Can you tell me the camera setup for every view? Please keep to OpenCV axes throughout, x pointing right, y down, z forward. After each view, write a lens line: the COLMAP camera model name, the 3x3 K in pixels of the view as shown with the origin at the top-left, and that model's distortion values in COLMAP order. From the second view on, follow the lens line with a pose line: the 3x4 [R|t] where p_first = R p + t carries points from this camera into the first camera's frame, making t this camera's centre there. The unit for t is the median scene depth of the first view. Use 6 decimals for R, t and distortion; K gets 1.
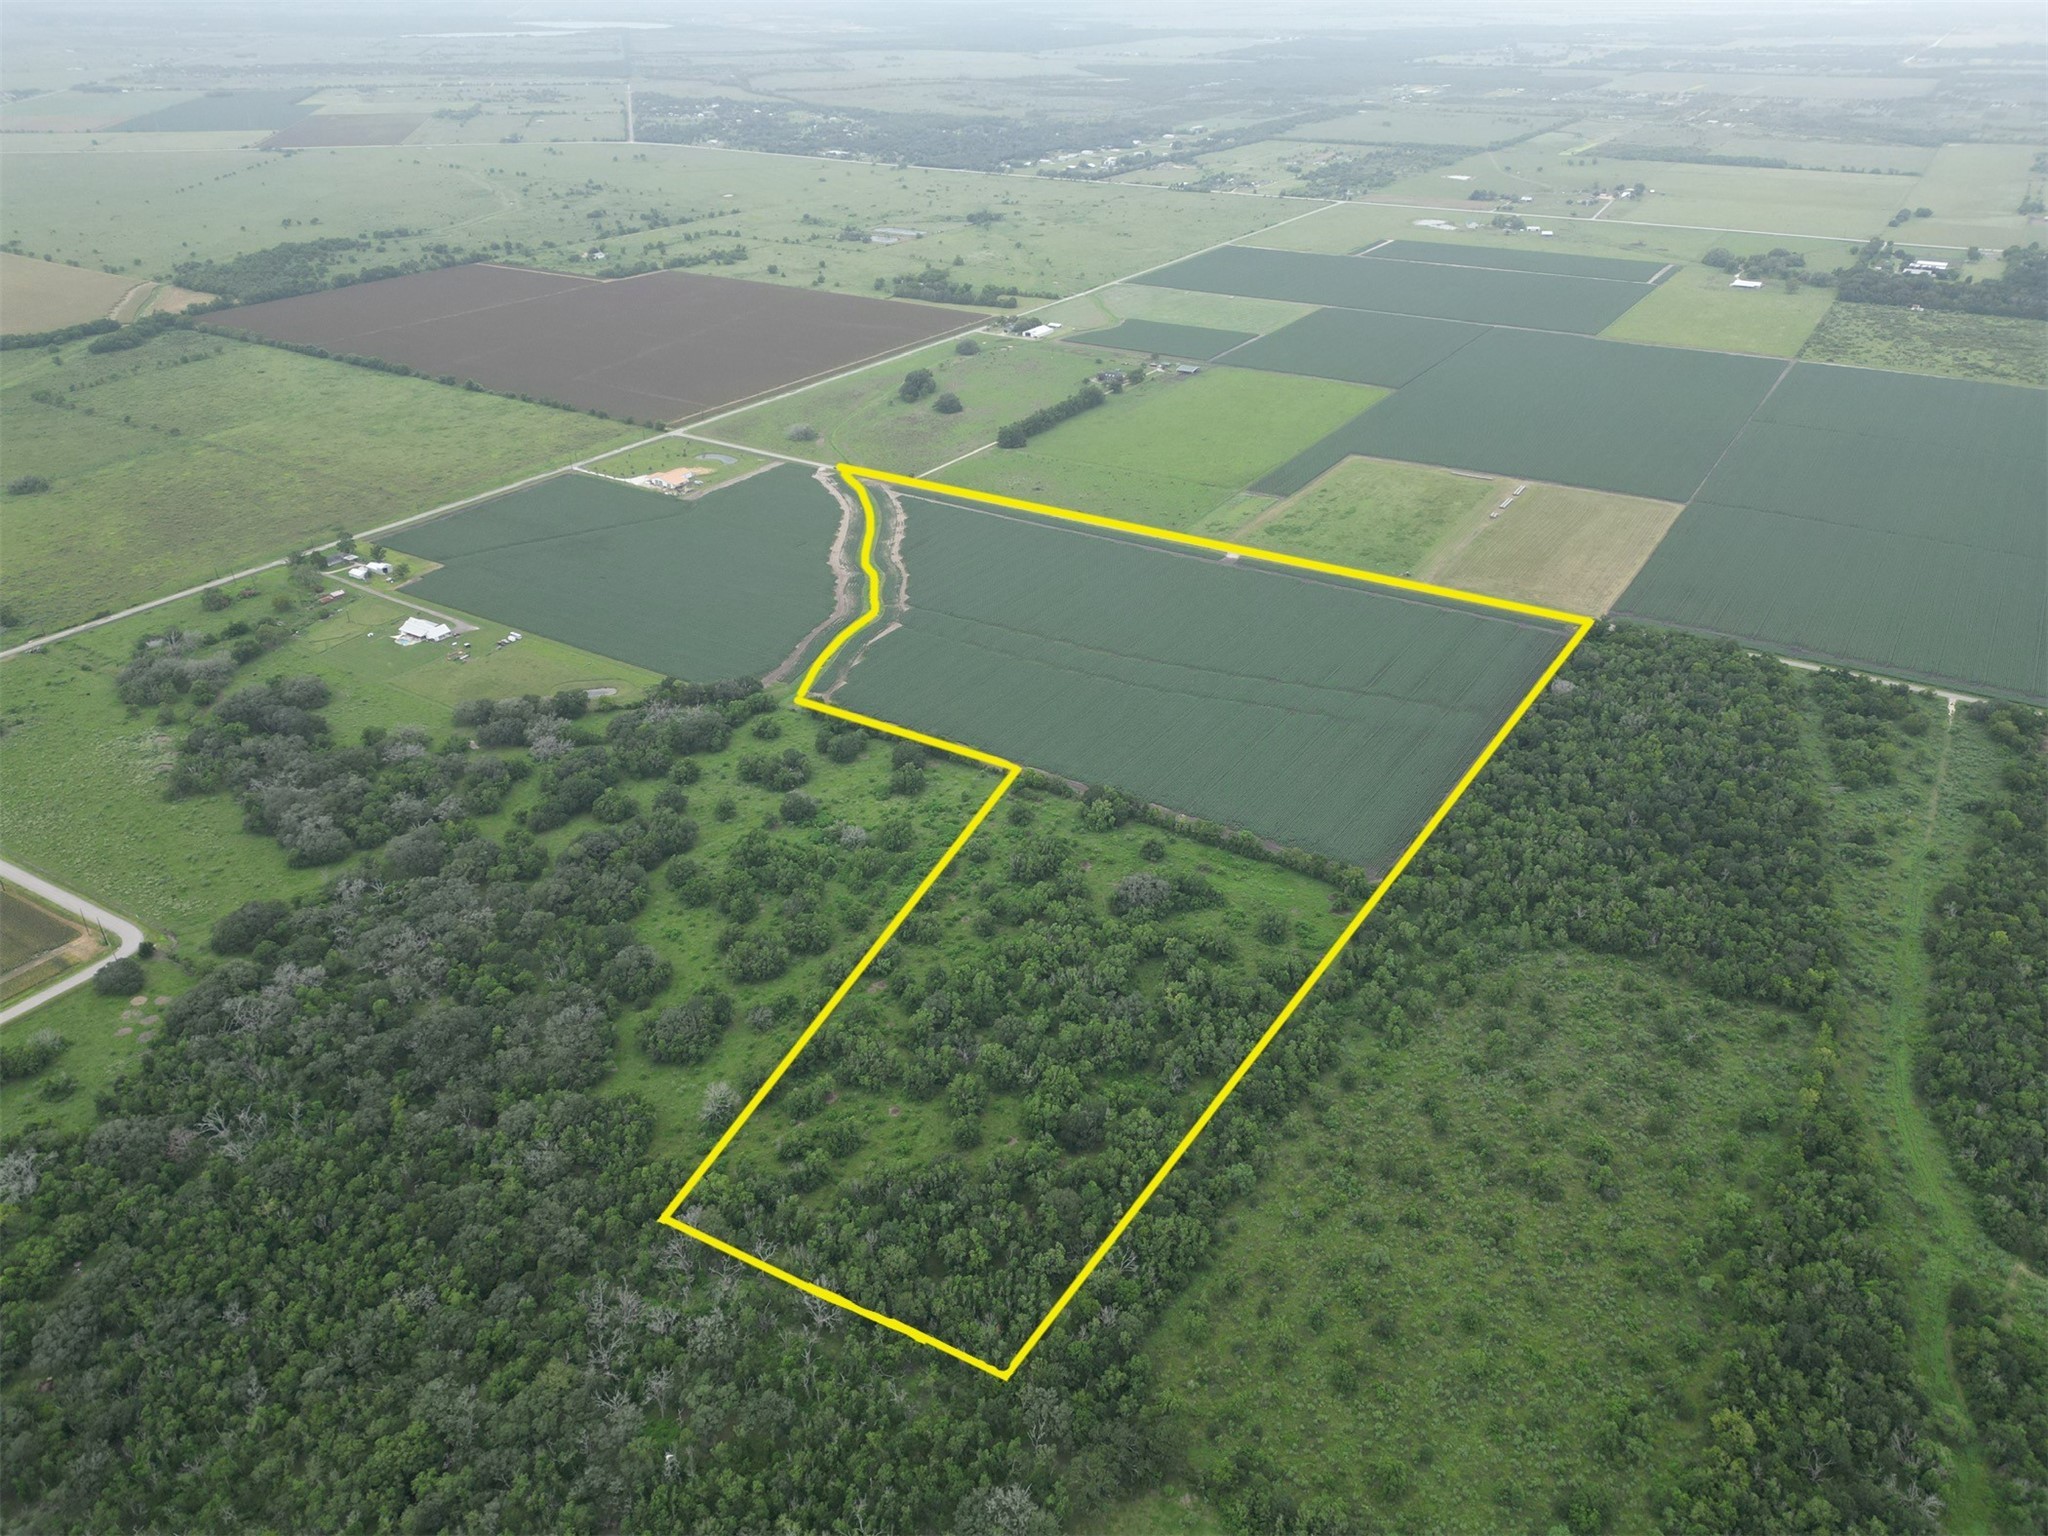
lens RADIAL K [[1415.6, 0, 1019.7], [0, 1415.6, 794.4], [0, 0, 1]] dist [0.079214, -0.080935]
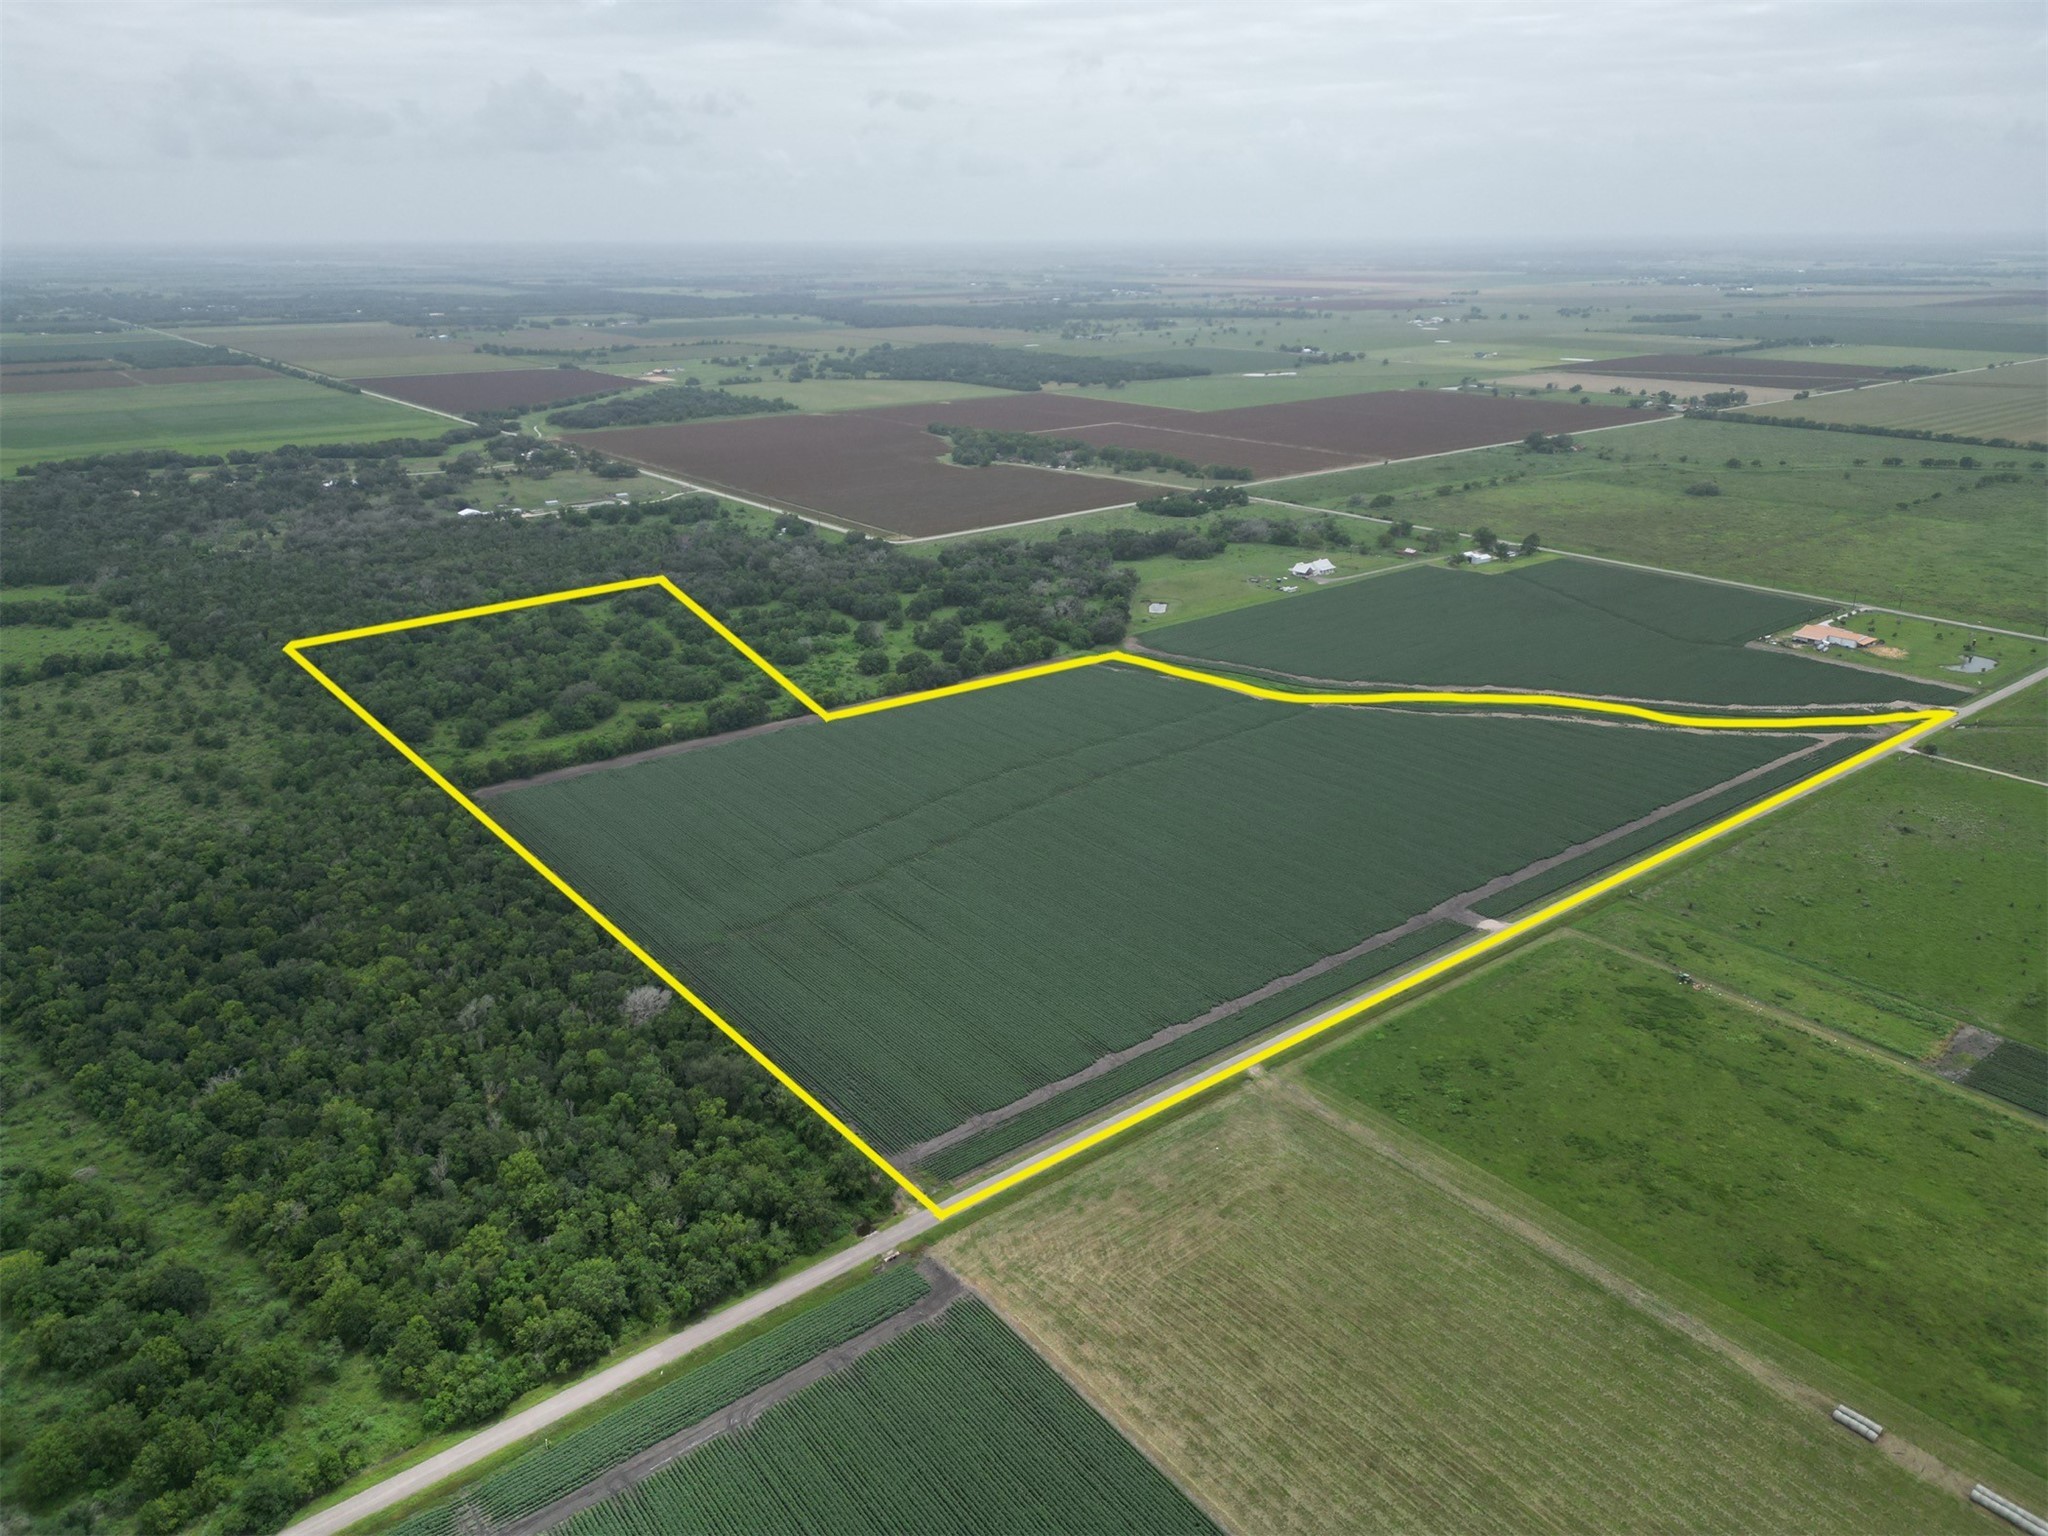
lens RADIAL K [[1415.6, 0, 1019.7], [0, 1415.6, 794.4], [0, 0, 1]] dist [0.079214, -0.080935]
pose [[-0.330916, 0.351190, -0.875877, 0.622282], [-0.473030, 0.741403, 0.475987, -0.362029], [0.816540, 0.571827, -0.079219, 0.896407]]
